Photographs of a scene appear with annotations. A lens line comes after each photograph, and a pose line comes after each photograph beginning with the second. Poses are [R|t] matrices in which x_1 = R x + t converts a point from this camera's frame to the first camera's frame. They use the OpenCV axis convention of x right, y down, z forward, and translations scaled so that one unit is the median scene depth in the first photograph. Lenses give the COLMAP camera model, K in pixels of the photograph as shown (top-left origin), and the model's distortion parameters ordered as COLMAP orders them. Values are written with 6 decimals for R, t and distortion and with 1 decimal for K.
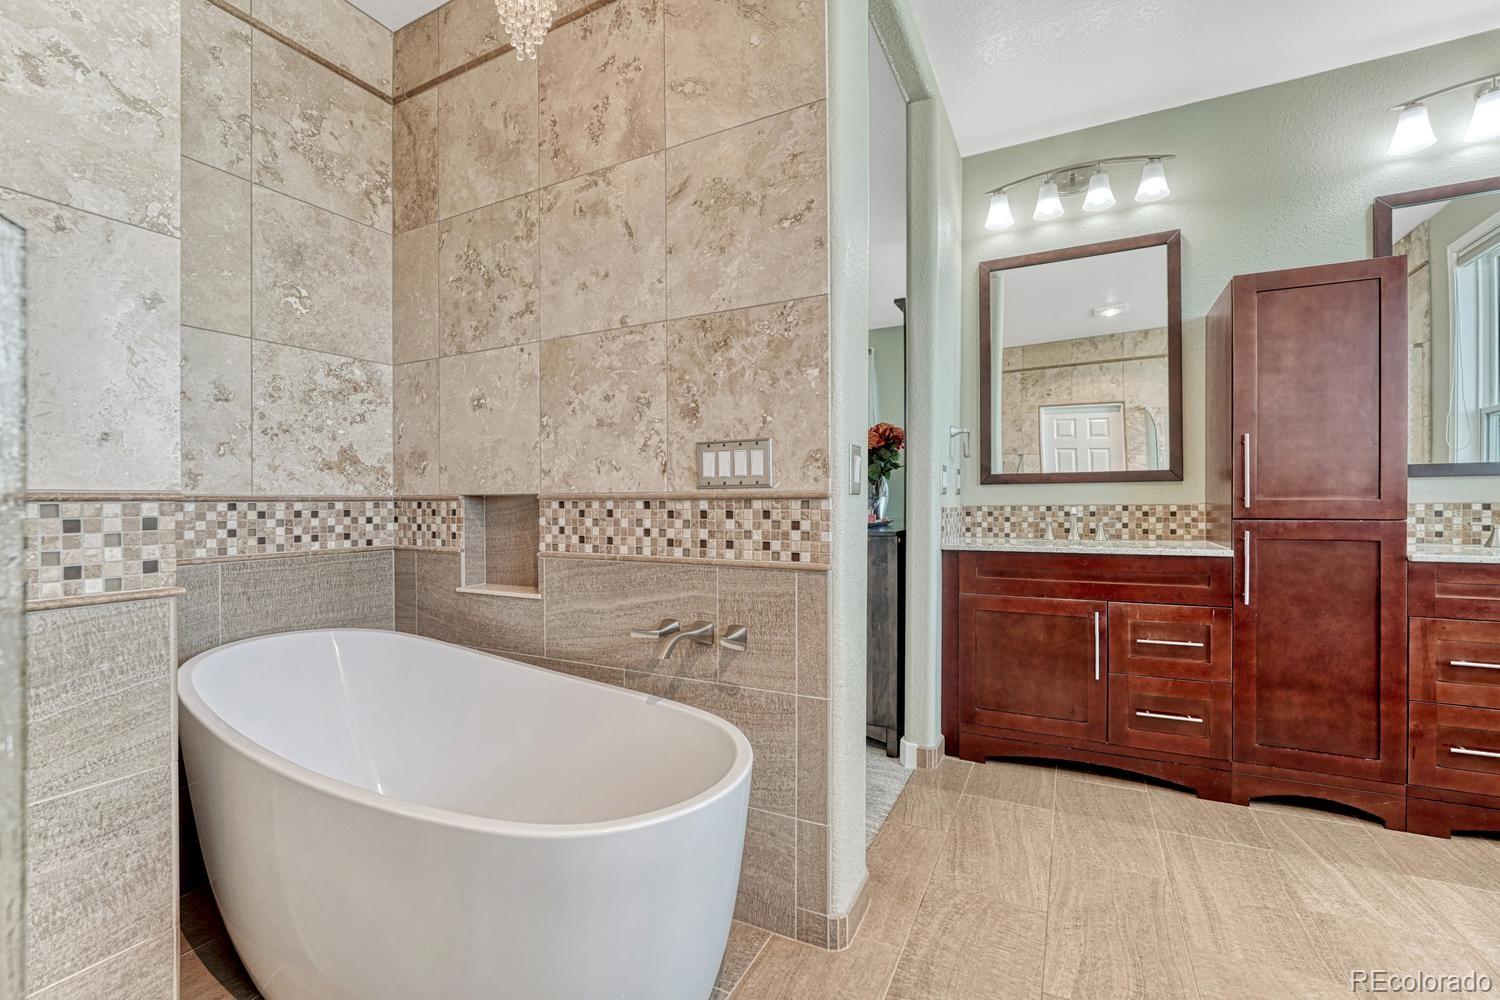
lens RADIAL K [[636.9, 0, 752.4], [0, 636.9, 496.0], [0, 0, 1]] dist [-0.005527, 0.000259]
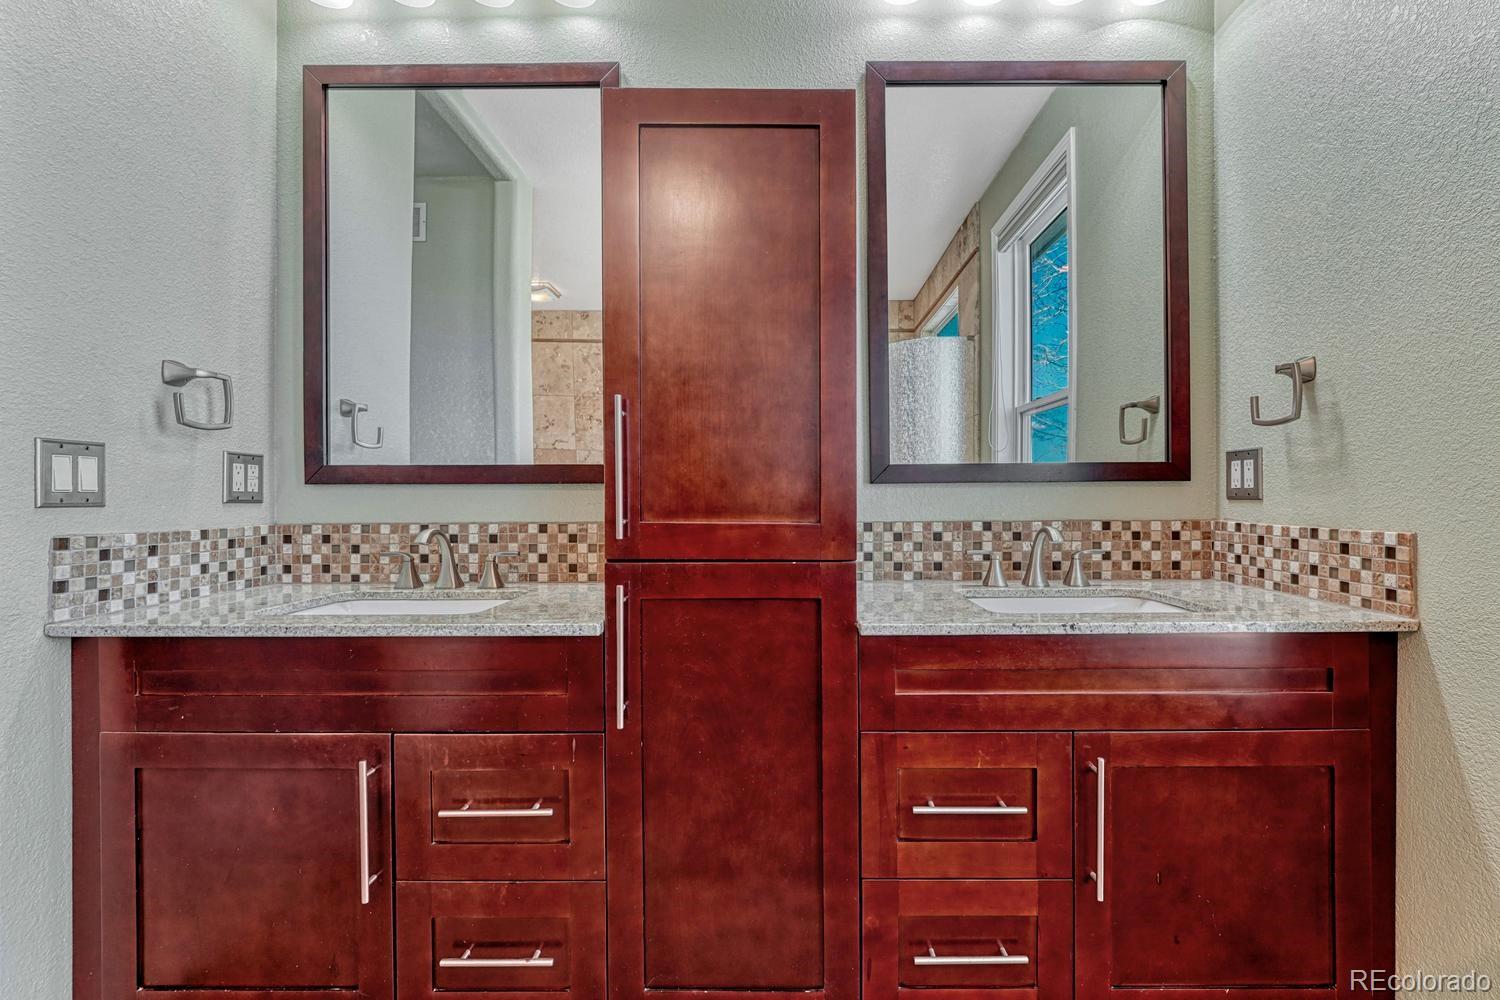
lens RADIAL K [[683.9, 0, 753.7], [0, 683.9, 483.2], [0, 0, 1]] dist [0.000209, -0.000137]
pose [[0.900400, 0.012740, 0.434876, 0.617744], [-0.007914, 0.999885, -0.012907, -0.020002], [-0.434991, 0.008179, 0.900398, 0.443736]]
